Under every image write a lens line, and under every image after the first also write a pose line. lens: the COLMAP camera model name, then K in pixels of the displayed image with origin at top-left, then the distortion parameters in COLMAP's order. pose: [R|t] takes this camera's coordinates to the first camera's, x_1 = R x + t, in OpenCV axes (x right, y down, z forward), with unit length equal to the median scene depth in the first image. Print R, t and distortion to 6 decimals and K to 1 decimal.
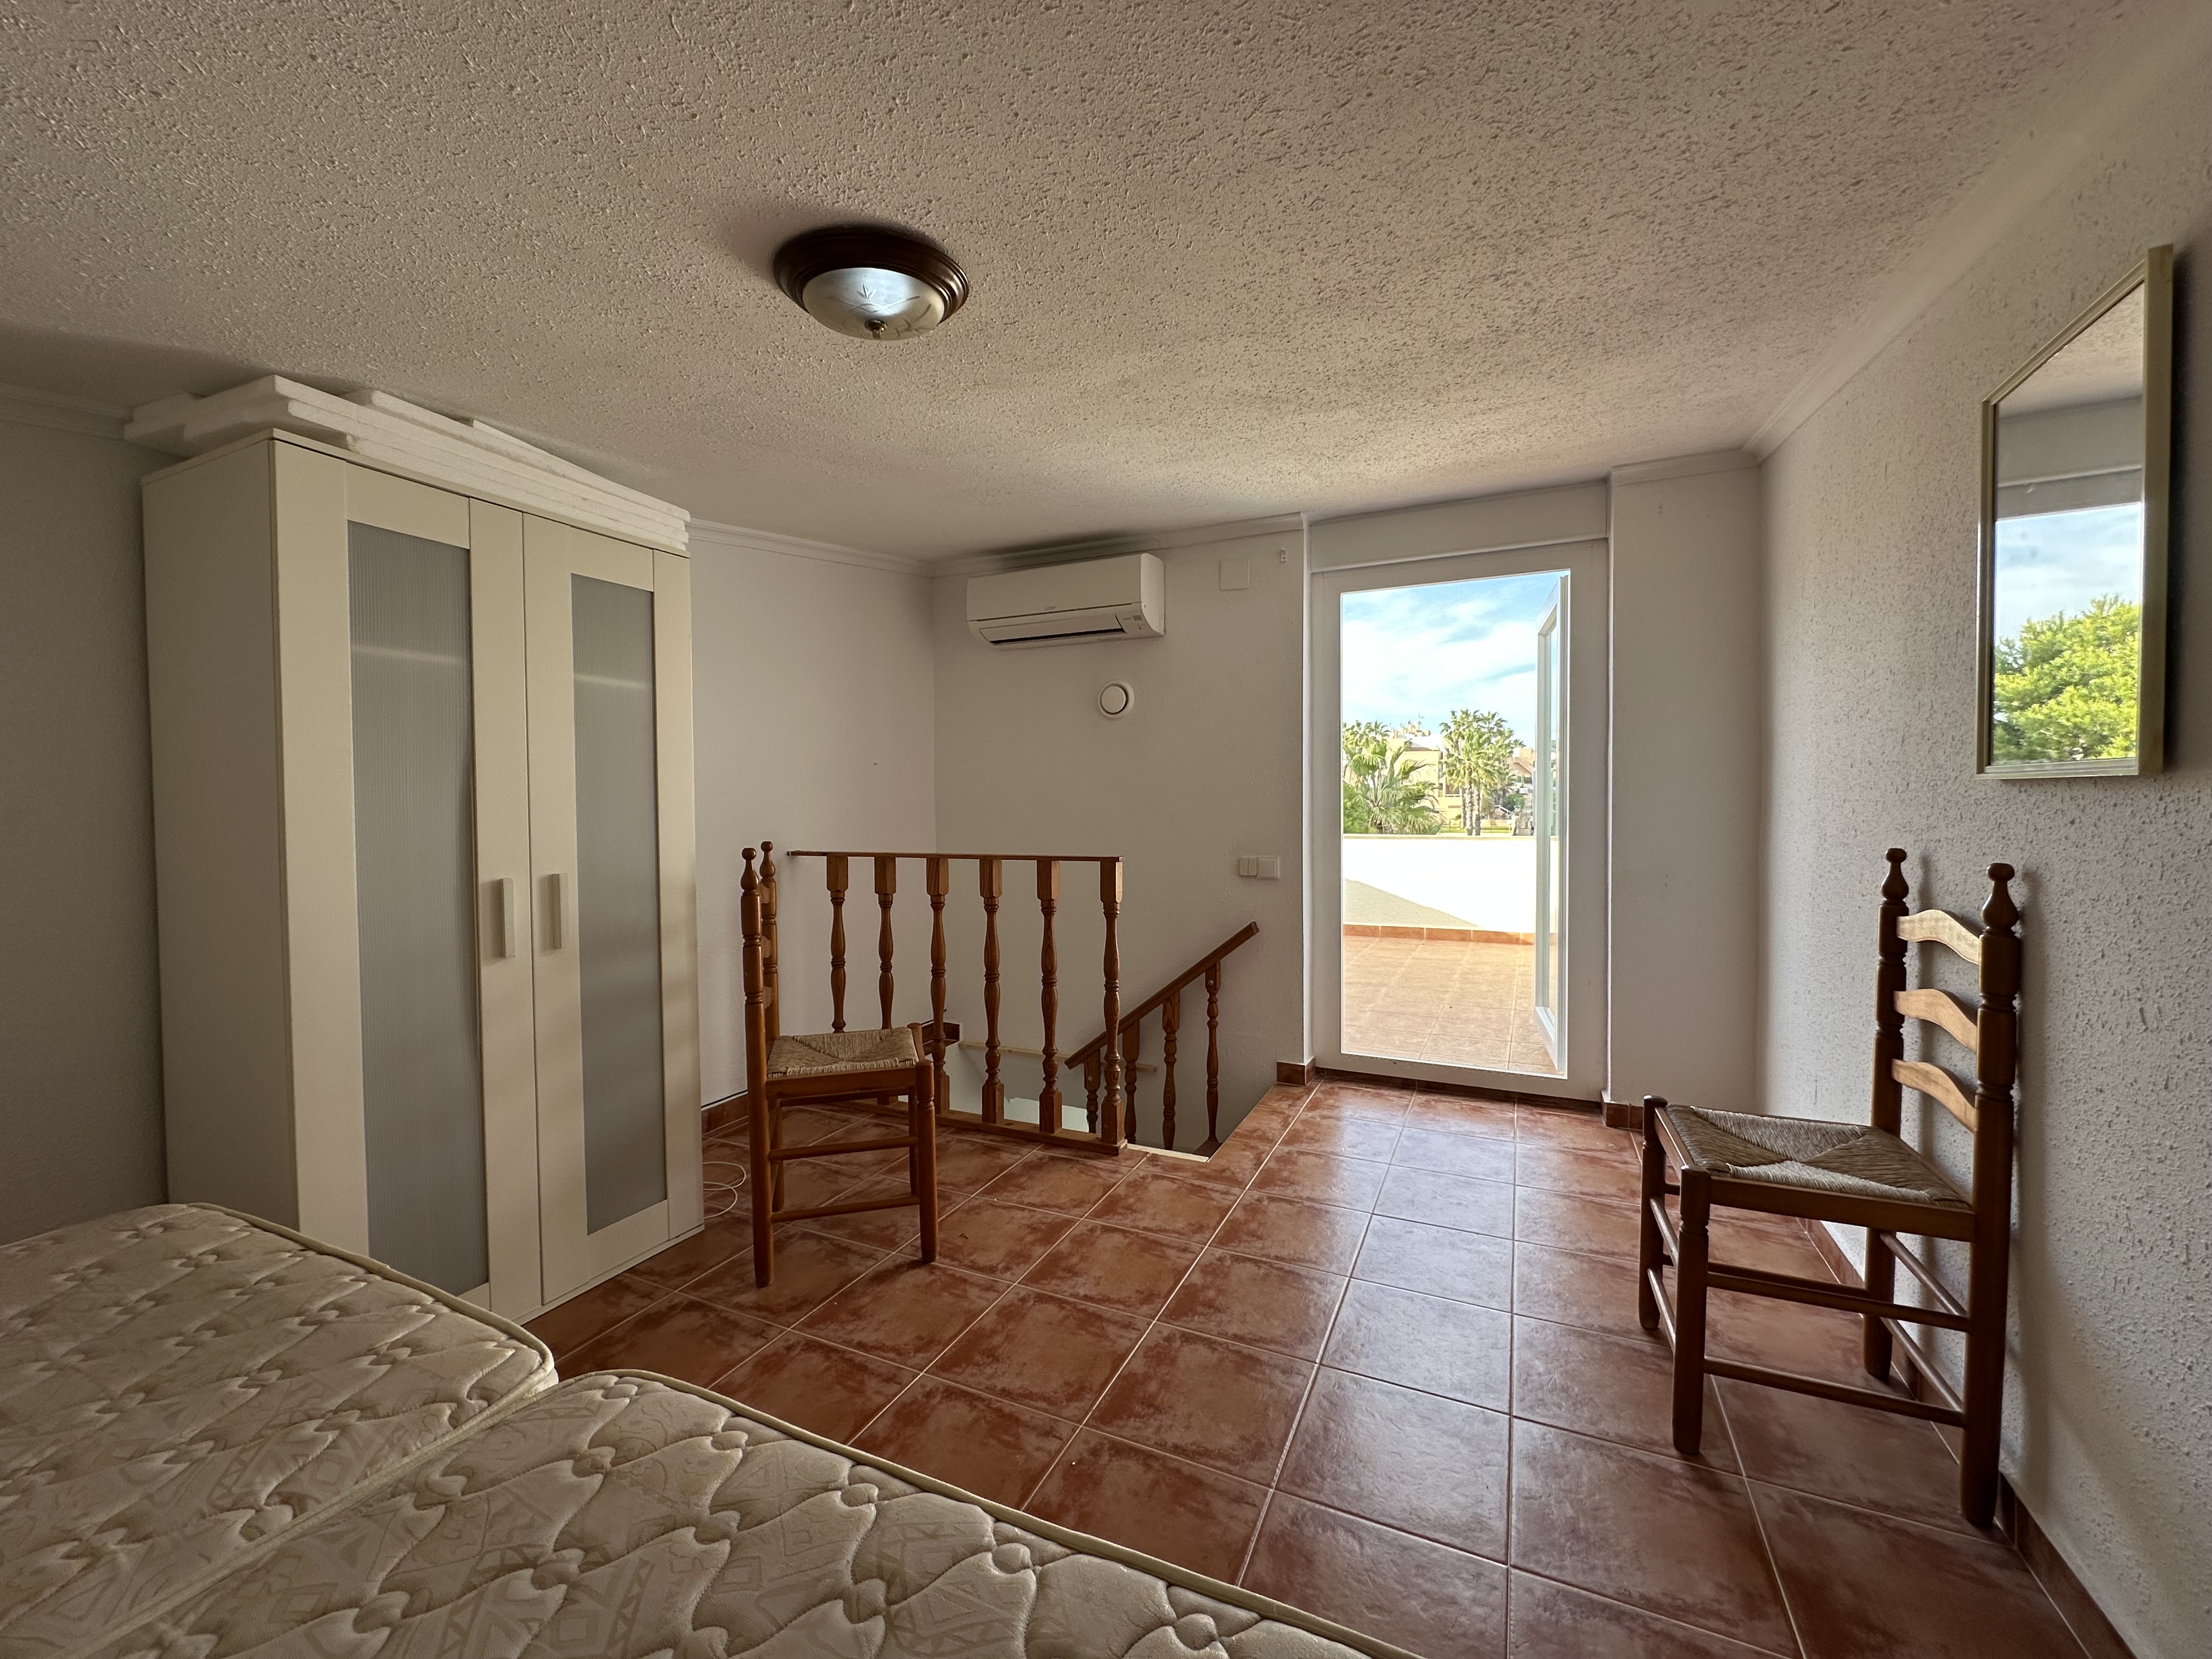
lens RADIAL K [[878.8, 0, 1105.5], [0, 878.8, 828.4], [0, 0, 1]] dist [-0.001674, 0.000250]
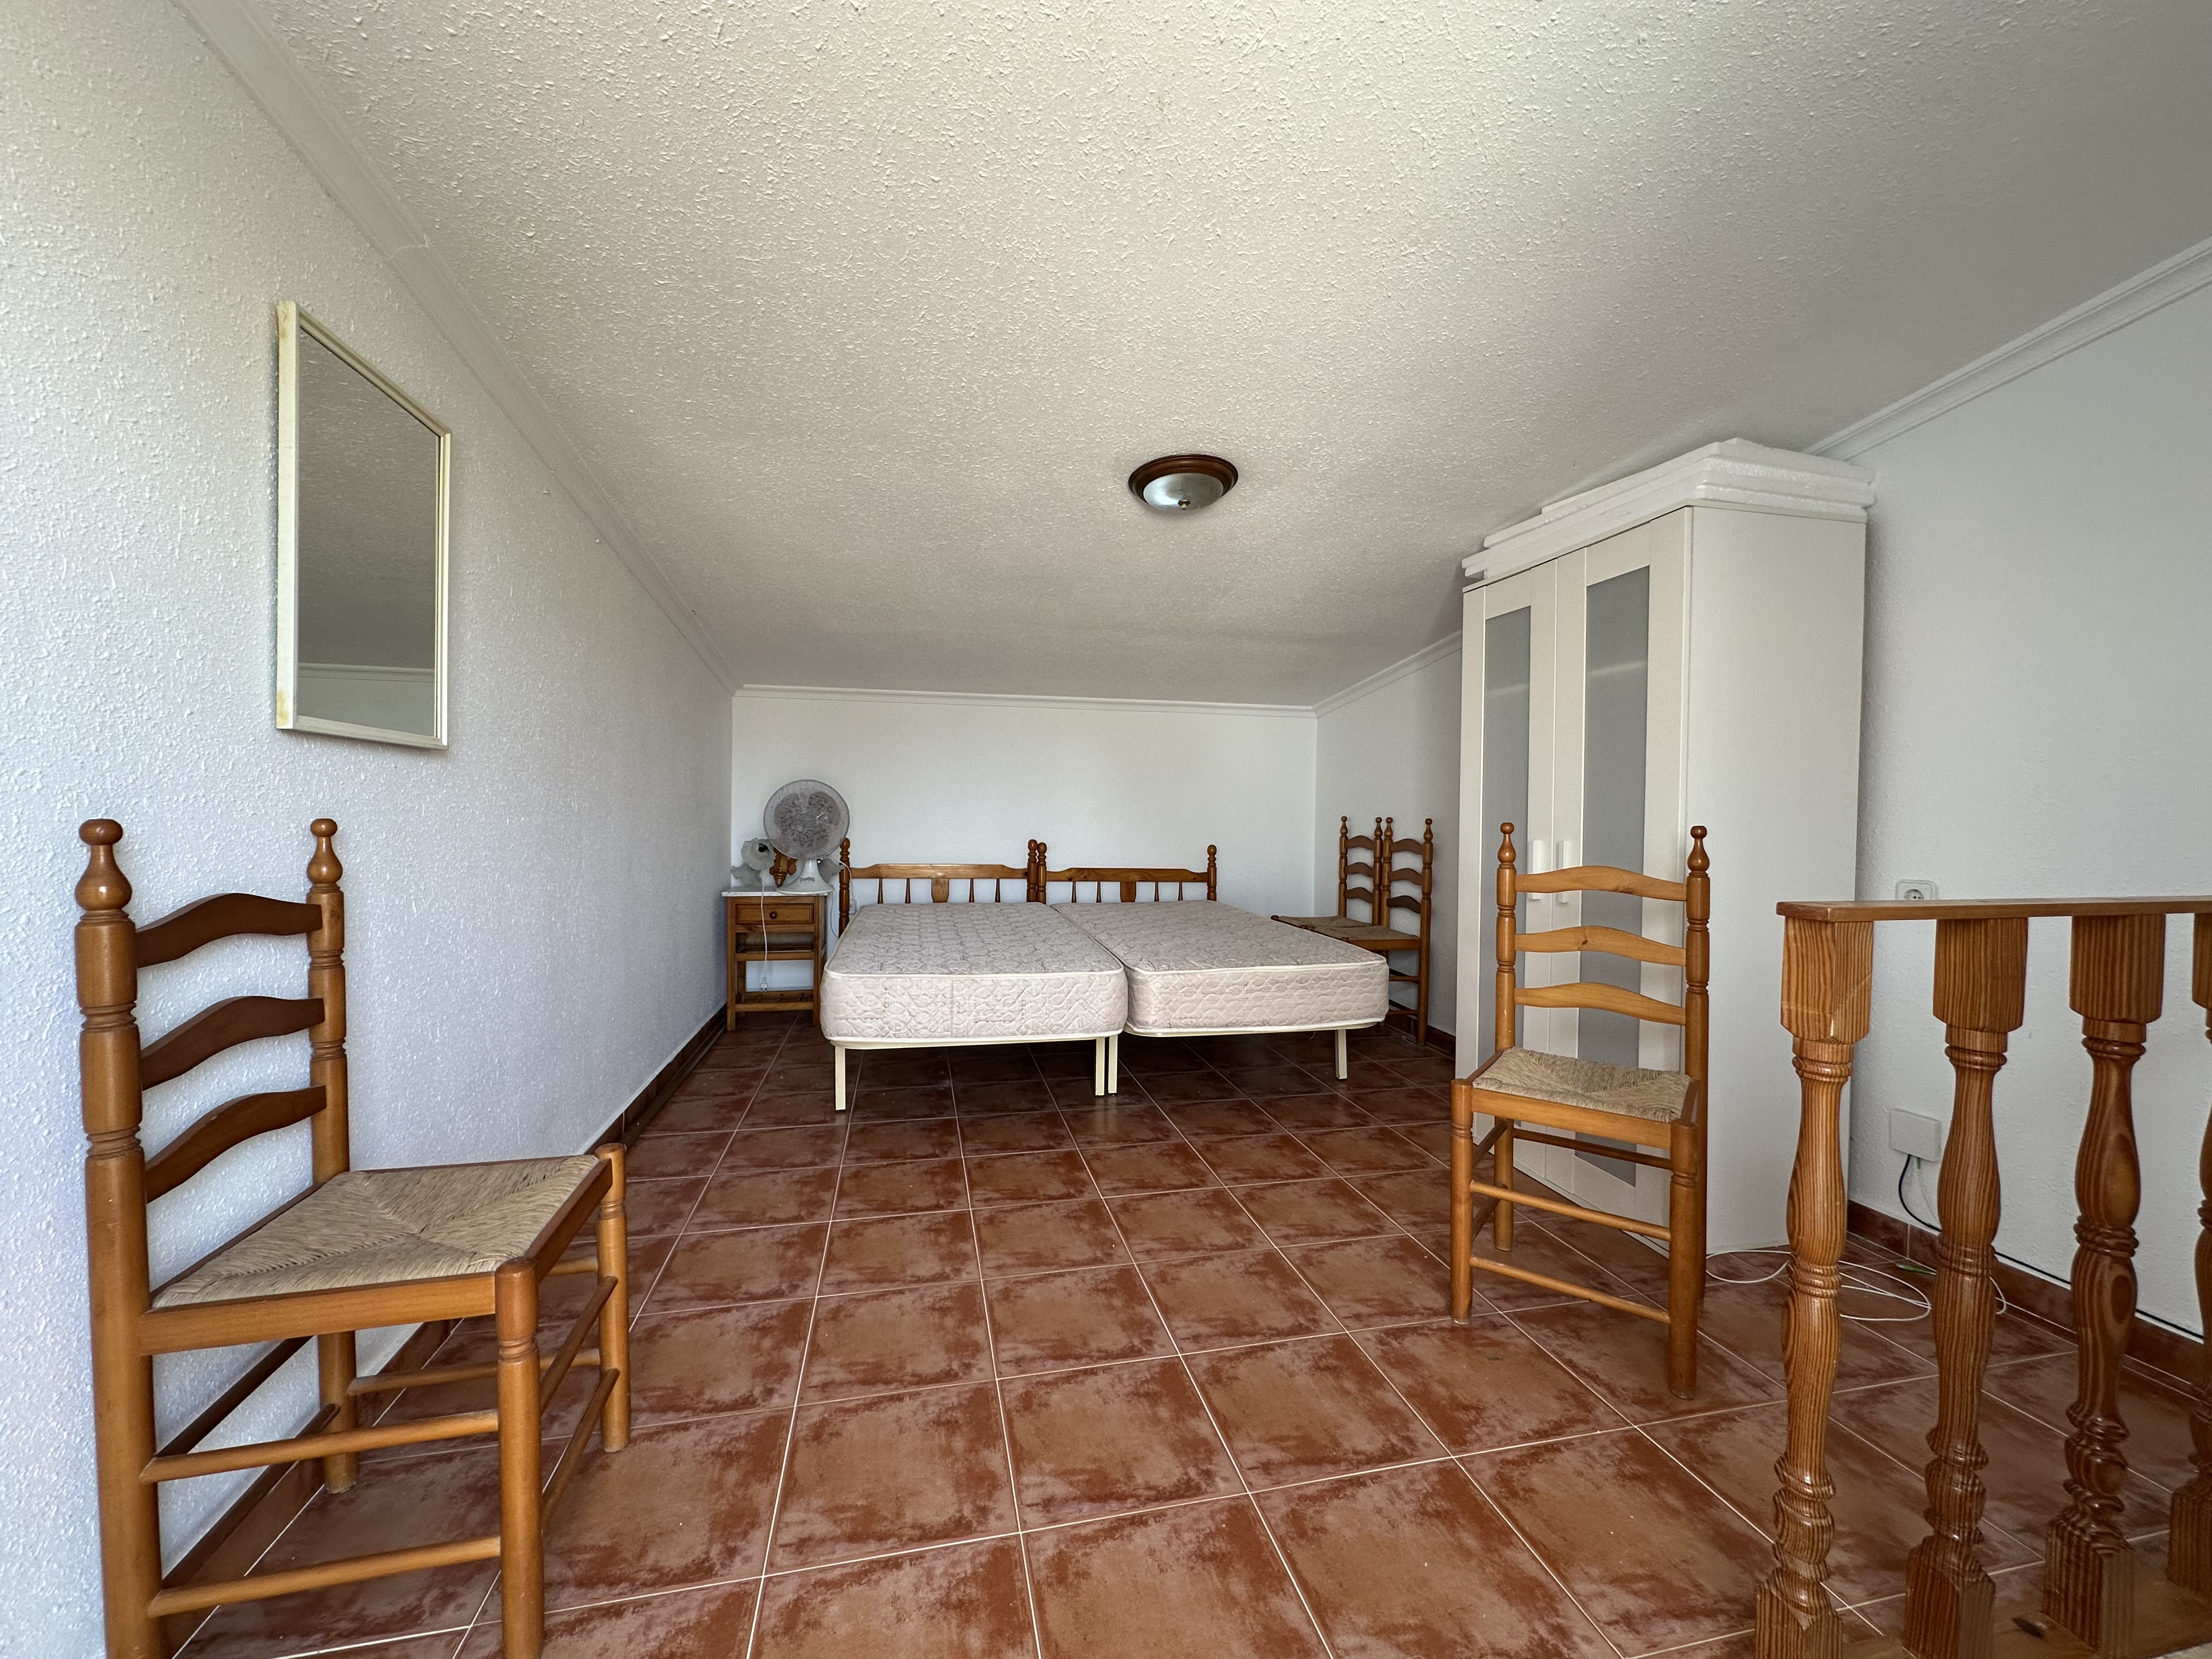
lens RADIAL K [[878.8, 0, 1105.5], [0, 878.8, 828.4], [0, 0, 1]] dist [-0.001674, 0.000250]
pose [[-0.791218, 0.011404, -0.611427, 0.609041], [-0.019113, 0.998877, 0.043363, -0.006516], [0.611235, 0.045996, -0.790111, 1.522495]]
